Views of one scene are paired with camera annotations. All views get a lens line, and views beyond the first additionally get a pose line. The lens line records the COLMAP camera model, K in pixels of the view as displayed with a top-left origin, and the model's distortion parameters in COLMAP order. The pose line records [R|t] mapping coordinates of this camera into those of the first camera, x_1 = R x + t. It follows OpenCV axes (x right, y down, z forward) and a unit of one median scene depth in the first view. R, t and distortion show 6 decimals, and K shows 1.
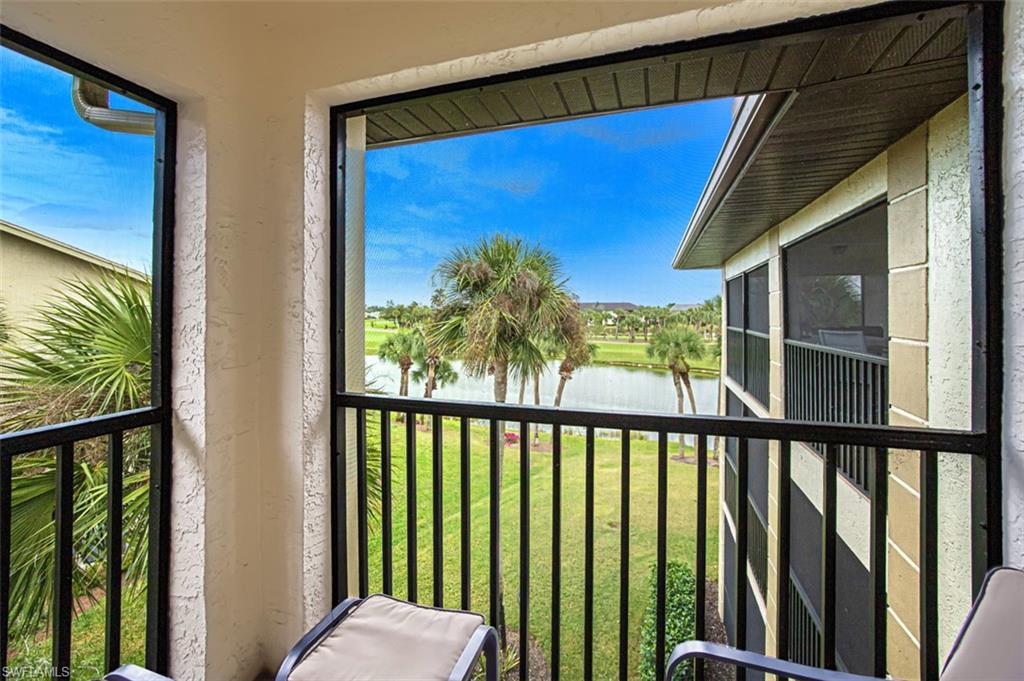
lens RADIAL K [[420.3, 0, 505.5], [0, 420.3, 339.3], [0, 0, 1]] dist [-0.023293, 0.000074]
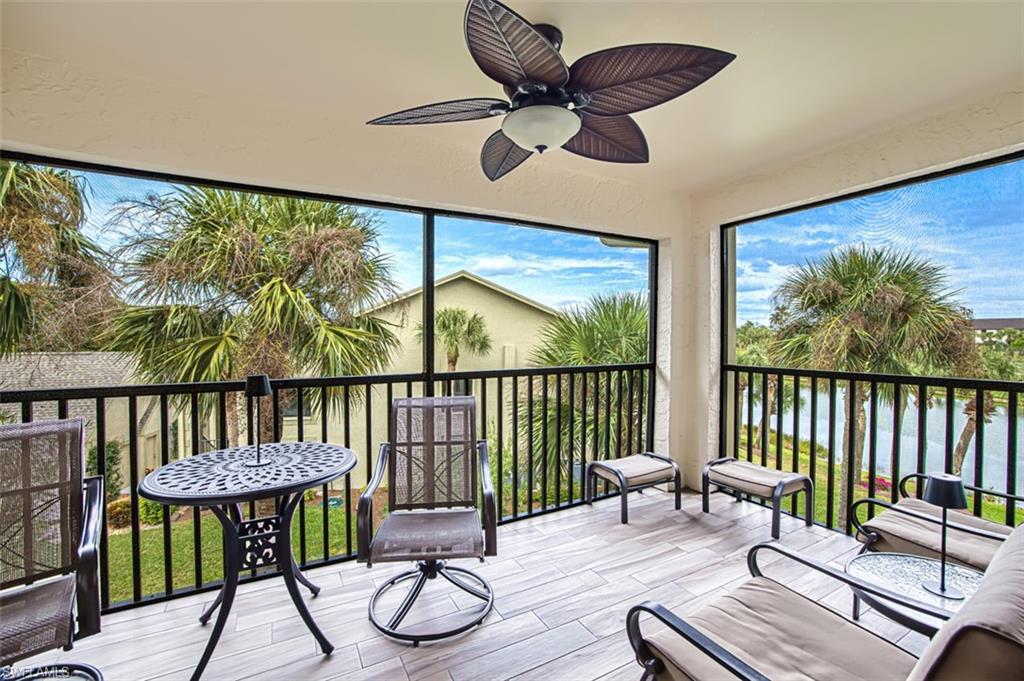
lens RADIAL K [[420.3, 0, 505.5], [0, 420.3, 339.3], [0, 0, 1]] dist [-0.023293, 0.000074]
pose [[0.738043, 0.006269, -0.674725, 0.043330], [-0.040370, 0.998576, -0.034881, 0.028031], [0.673545, 0.052982, 0.737245, -0.283992]]
